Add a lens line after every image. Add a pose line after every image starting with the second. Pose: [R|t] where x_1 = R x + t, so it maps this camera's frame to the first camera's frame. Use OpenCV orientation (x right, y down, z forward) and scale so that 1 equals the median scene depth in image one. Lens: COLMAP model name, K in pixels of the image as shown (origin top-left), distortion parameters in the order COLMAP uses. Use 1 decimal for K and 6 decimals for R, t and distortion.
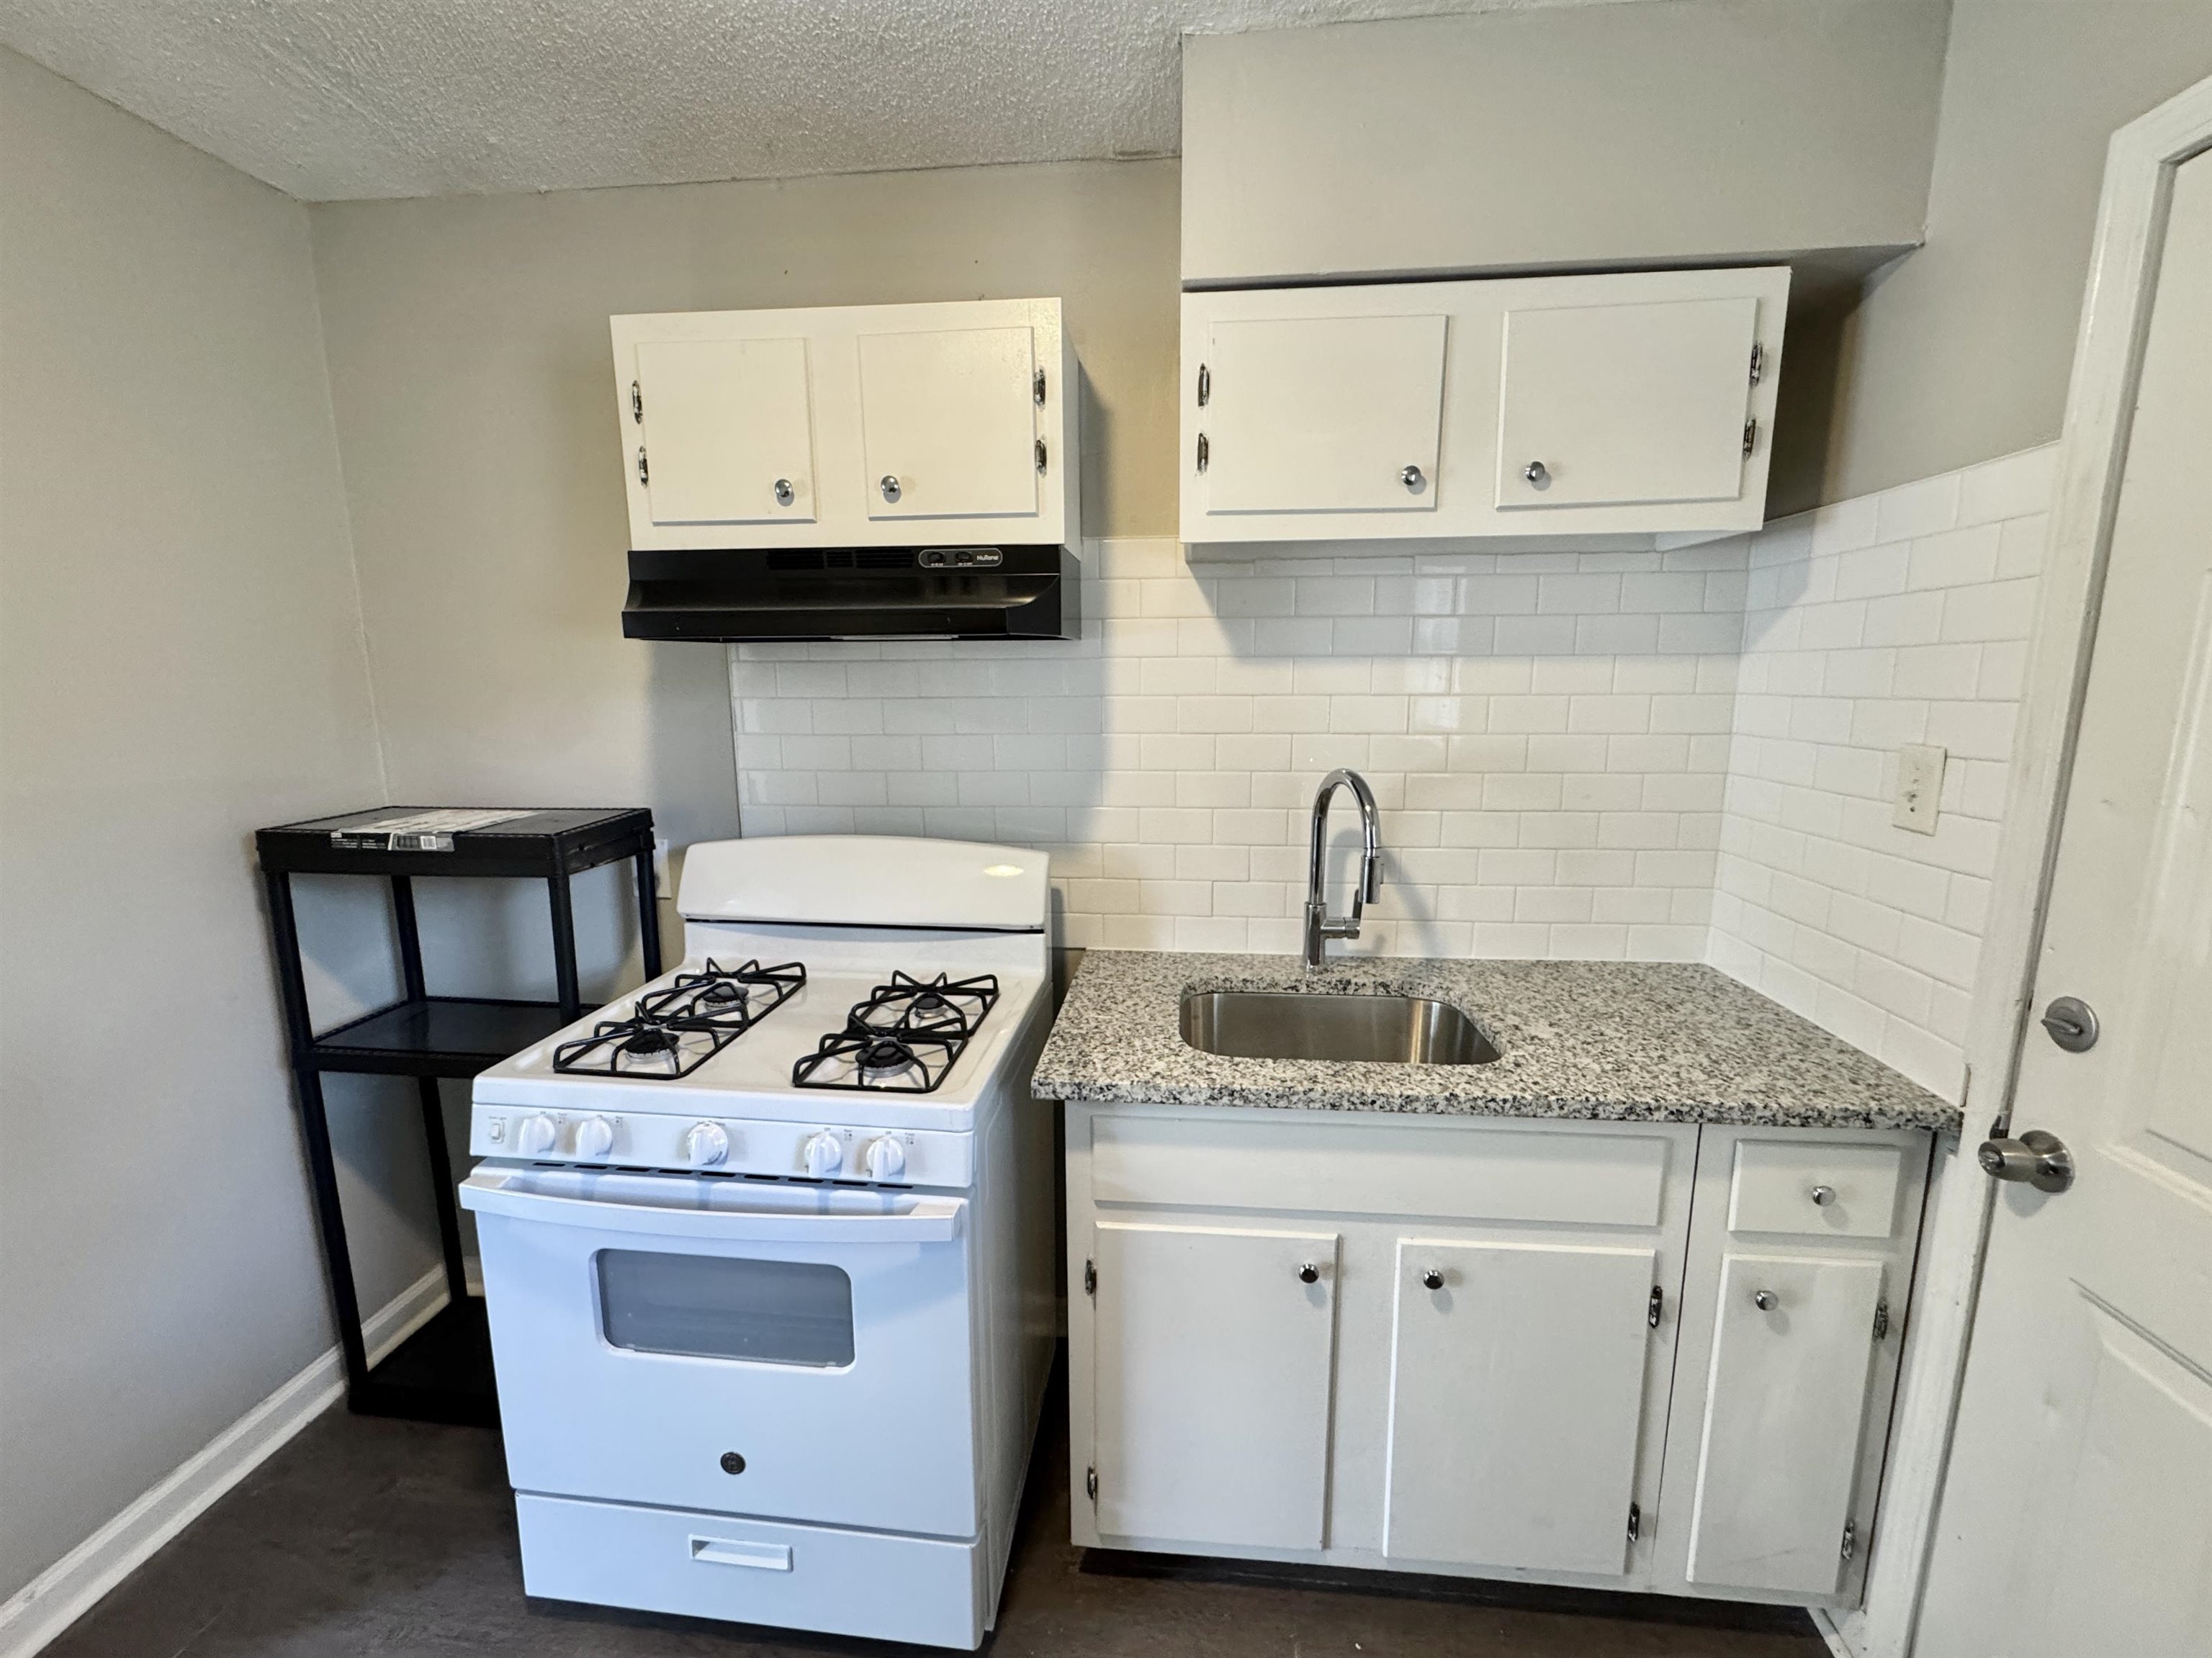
lens RADIAL K [[903.8, 0, 1106.0], [0, 903.8, 829.0], [0, 0, 1]] dist [-0.004233, 0.000051]
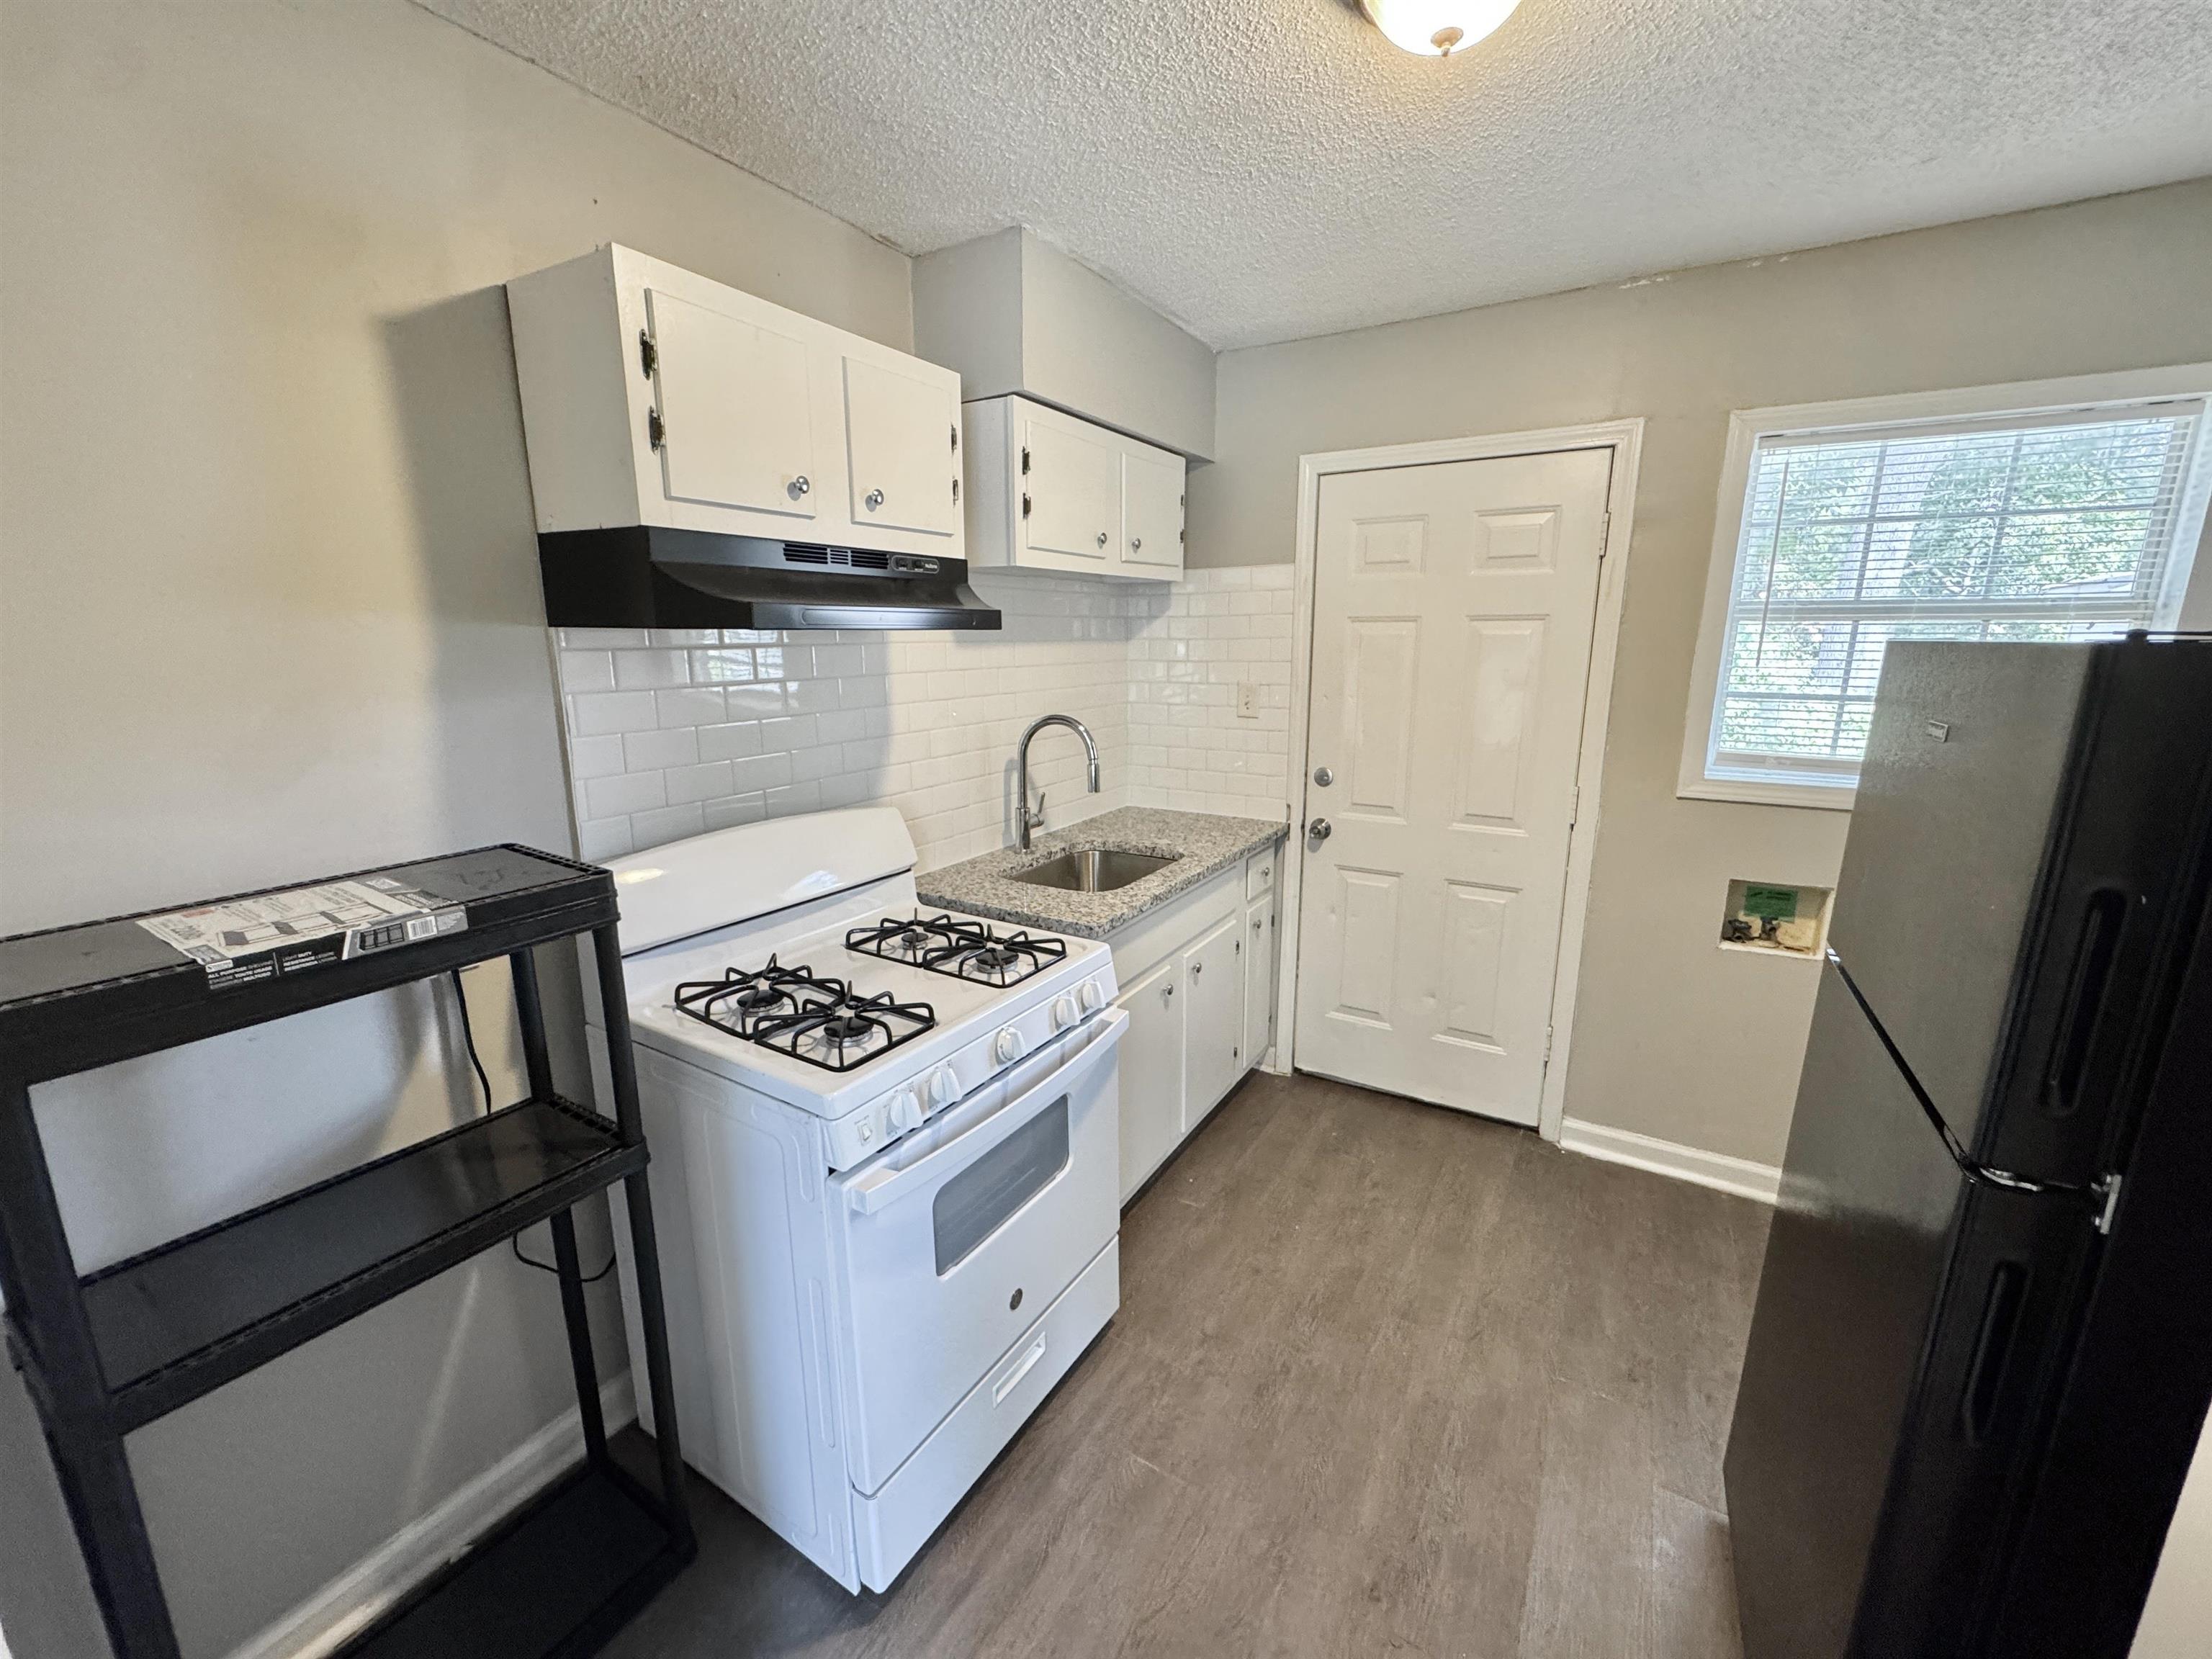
lens RADIAL K [[880.6, 0, 1106.0], [0, 880.6, 829.5], [0, 0, 1]] dist [-0.001642, -0.000093]
pose [[0.432943, -0.192027, 0.880730, -1.152491], [0.151845, 0.978620, 0.138727, -0.074305], [-0.888540, 0.073673, 0.452845, 0.253549]]
